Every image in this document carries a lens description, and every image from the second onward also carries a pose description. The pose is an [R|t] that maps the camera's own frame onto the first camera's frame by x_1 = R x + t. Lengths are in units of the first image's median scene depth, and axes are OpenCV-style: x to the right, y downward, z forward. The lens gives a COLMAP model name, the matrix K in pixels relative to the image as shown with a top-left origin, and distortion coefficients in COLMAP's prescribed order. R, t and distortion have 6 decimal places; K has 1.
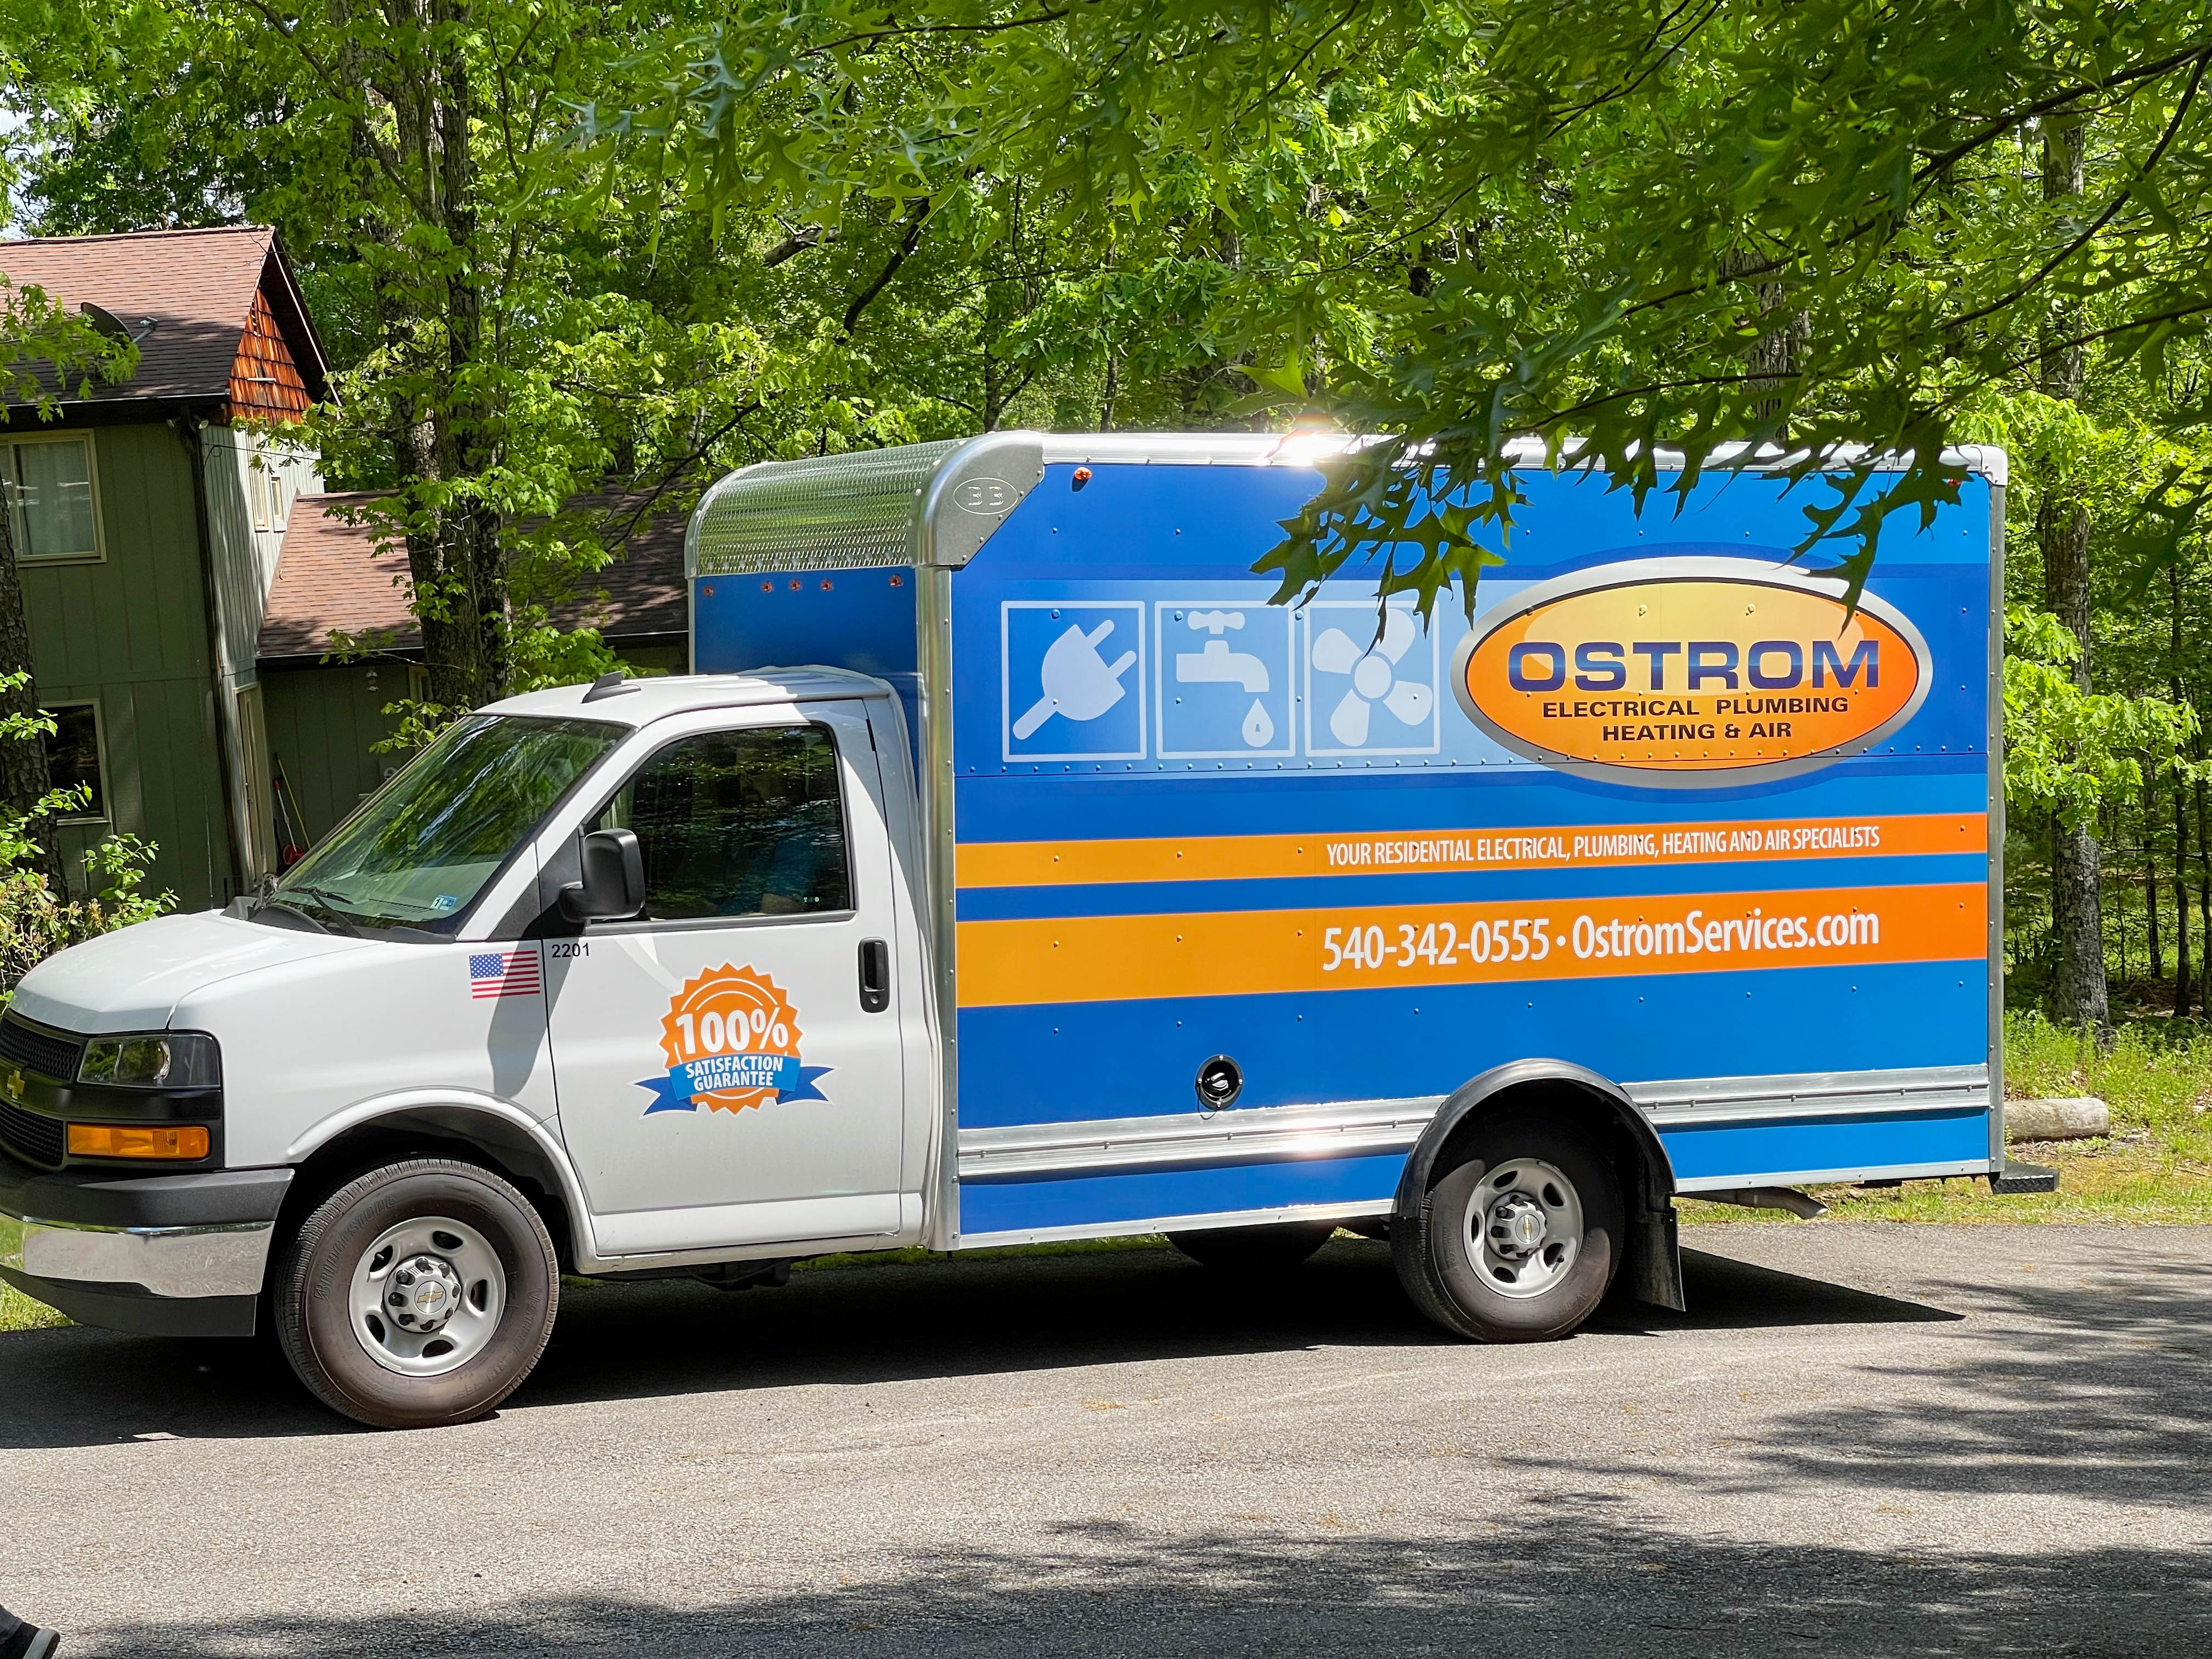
lens RADIAL K [[4168.8, 0, 1100.0], [0, 4168.8, 782.4], [0, 0, 1]] dist [0.163252, 0.400409]
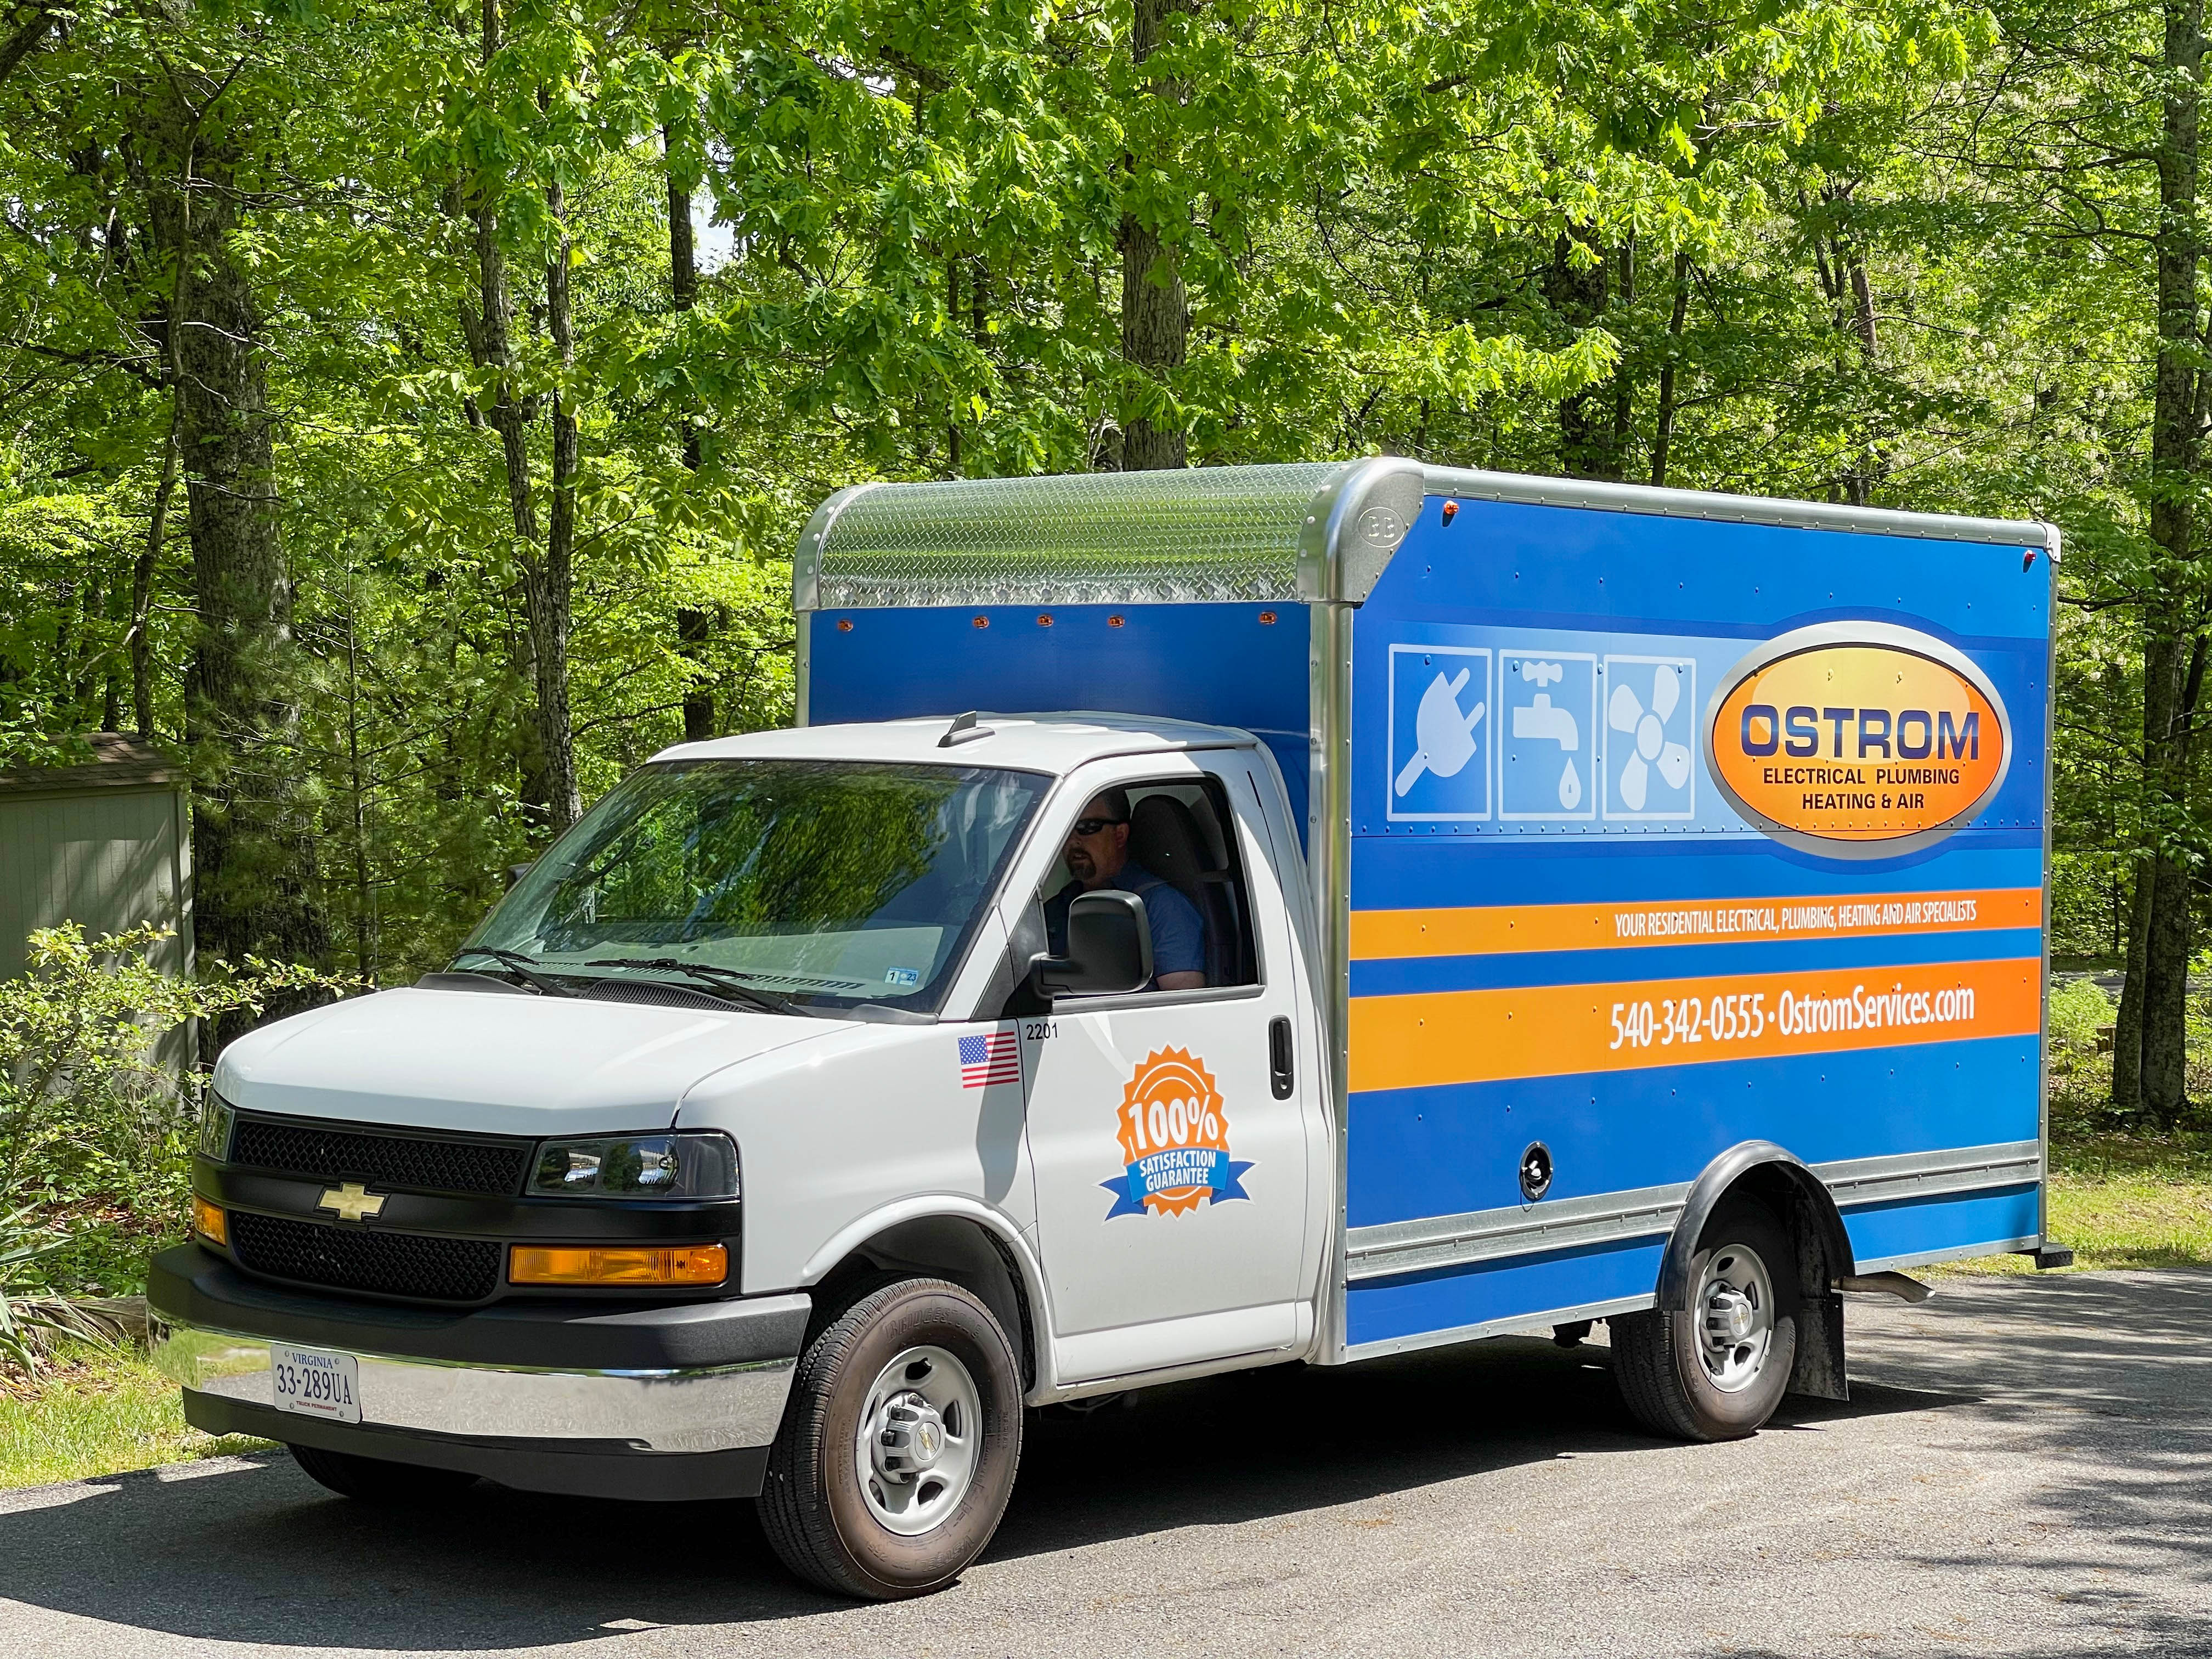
lens RADIAL K [[4168.8, 0, 1100.0], [0, 4168.8, 782.4], [0, 0, 1]] dist [0.163252, 0.400409]
pose [[0.911417, 0.016099, 0.411168, -0.443787], [-0.006275, 0.999662, -0.025232, 0.009762], [-0.411435, 0.020417, 0.911210, 0.194925]]
